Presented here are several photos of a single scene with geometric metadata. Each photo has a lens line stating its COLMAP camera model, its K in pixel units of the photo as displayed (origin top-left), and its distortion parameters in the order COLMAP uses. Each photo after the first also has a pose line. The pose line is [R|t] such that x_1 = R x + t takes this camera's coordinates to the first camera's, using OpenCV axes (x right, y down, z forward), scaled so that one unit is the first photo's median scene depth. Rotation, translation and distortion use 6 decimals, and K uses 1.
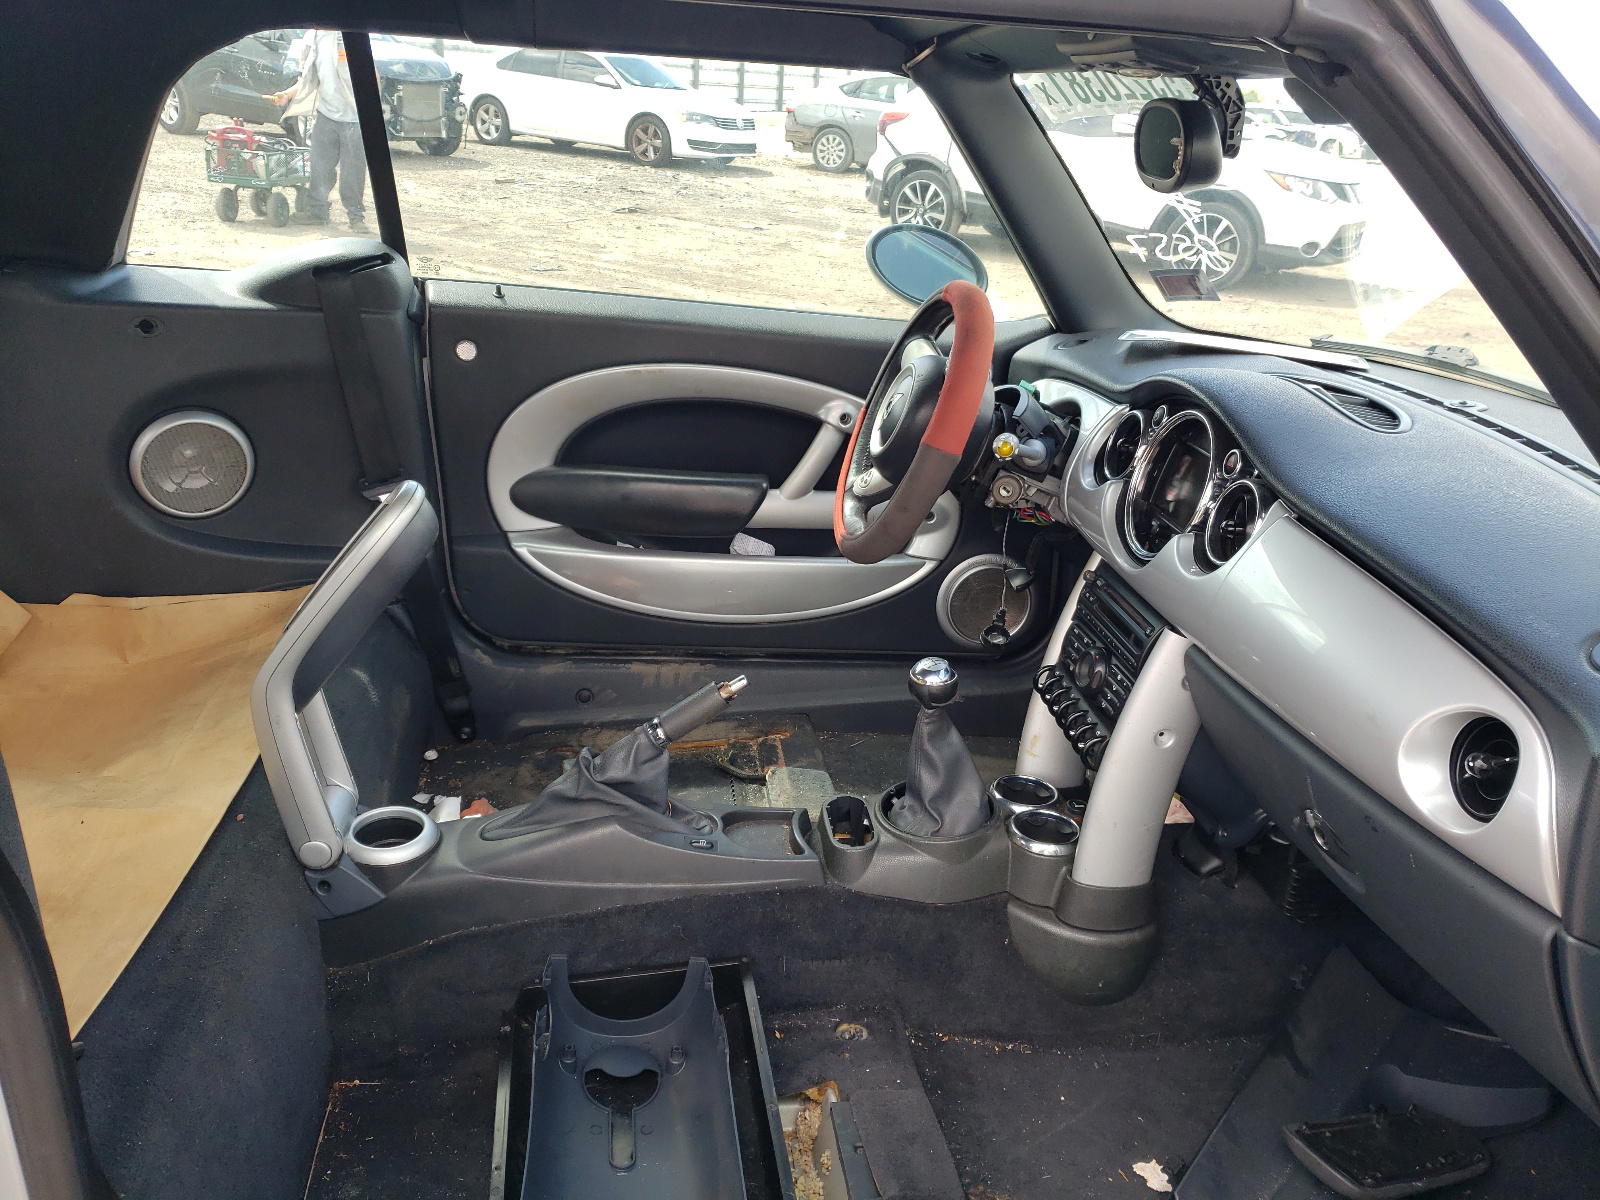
lens RADIAL K [[1327.0, 0, 816.6], [0, 1327.0, 600.7], [0, 0, 1]] dist [0.003591, 0.008494]
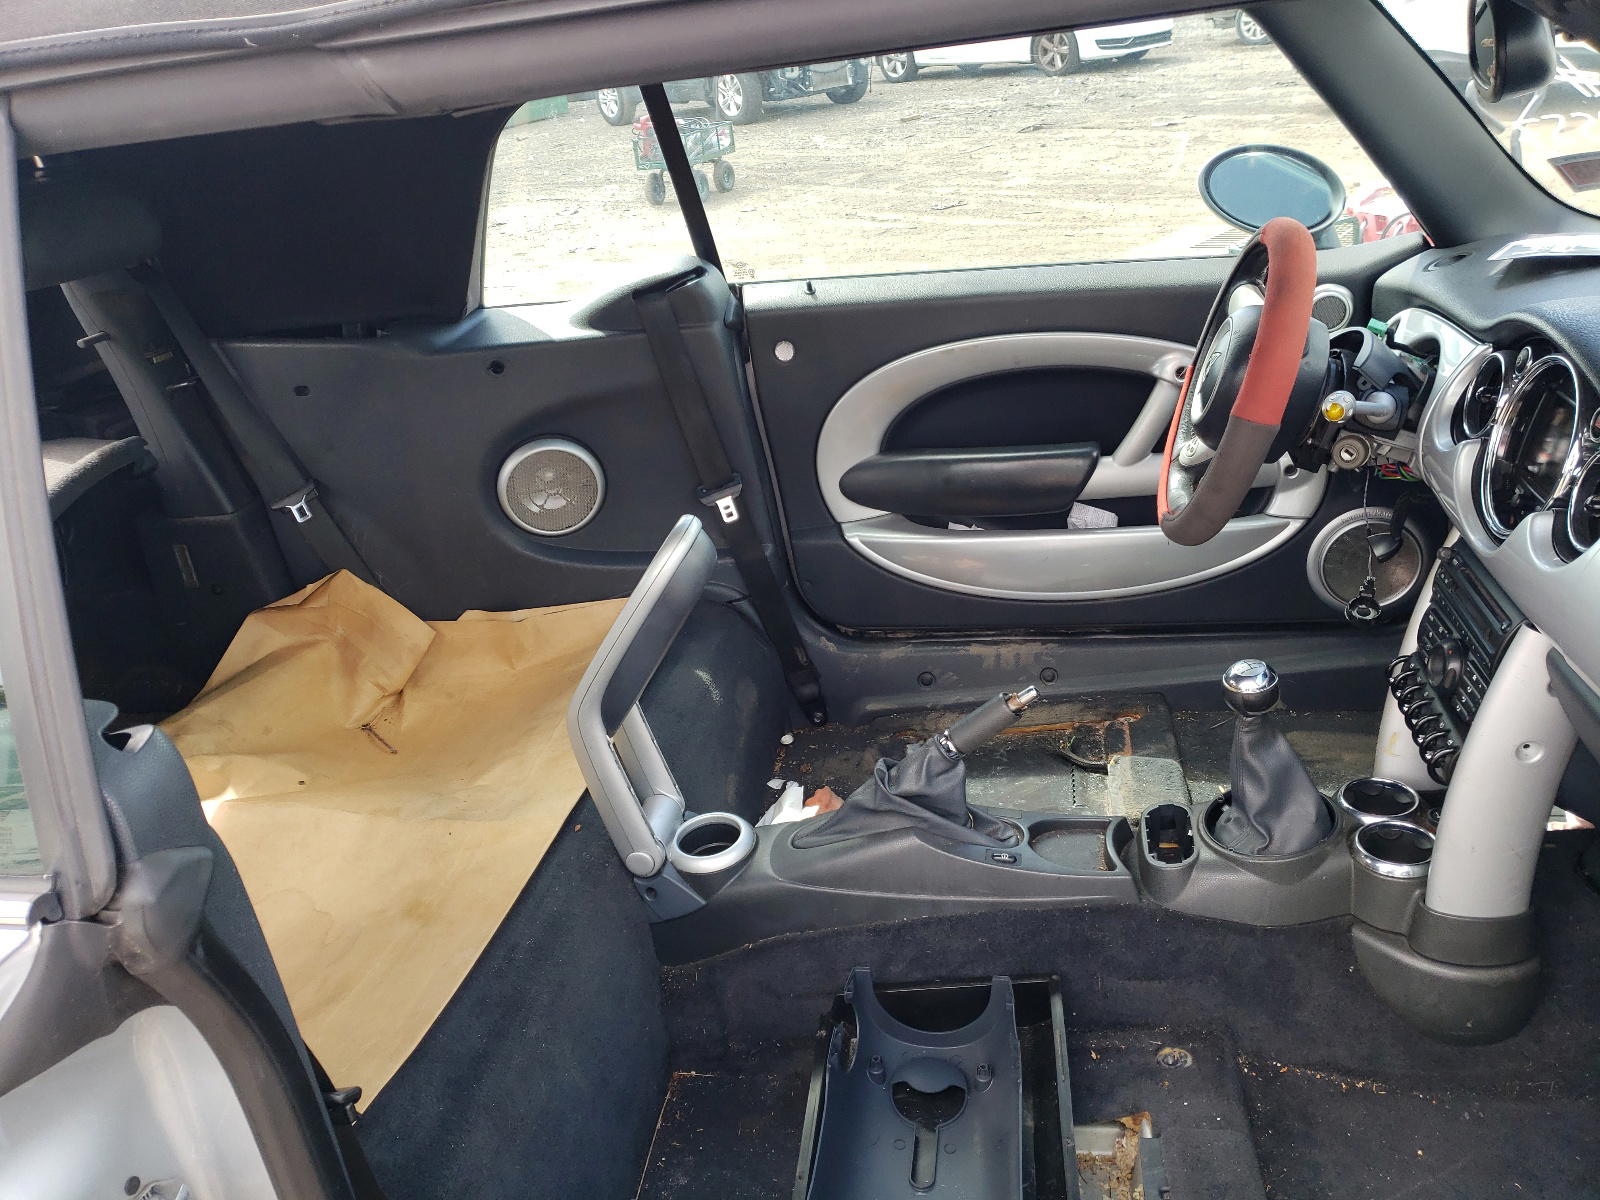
lens RADIAL K [[1327.0, 0, 816.6], [0, 1327.0, 600.7], [0, 0, 1]] dist [0.003591, 0.008494]
pose [[0.937543, -0.044152, -0.345056, 0.121945], [0.067266, 0.996202, 0.055296, -0.063358], [0.341304, -0.075053, 0.936952, 0.054302]]
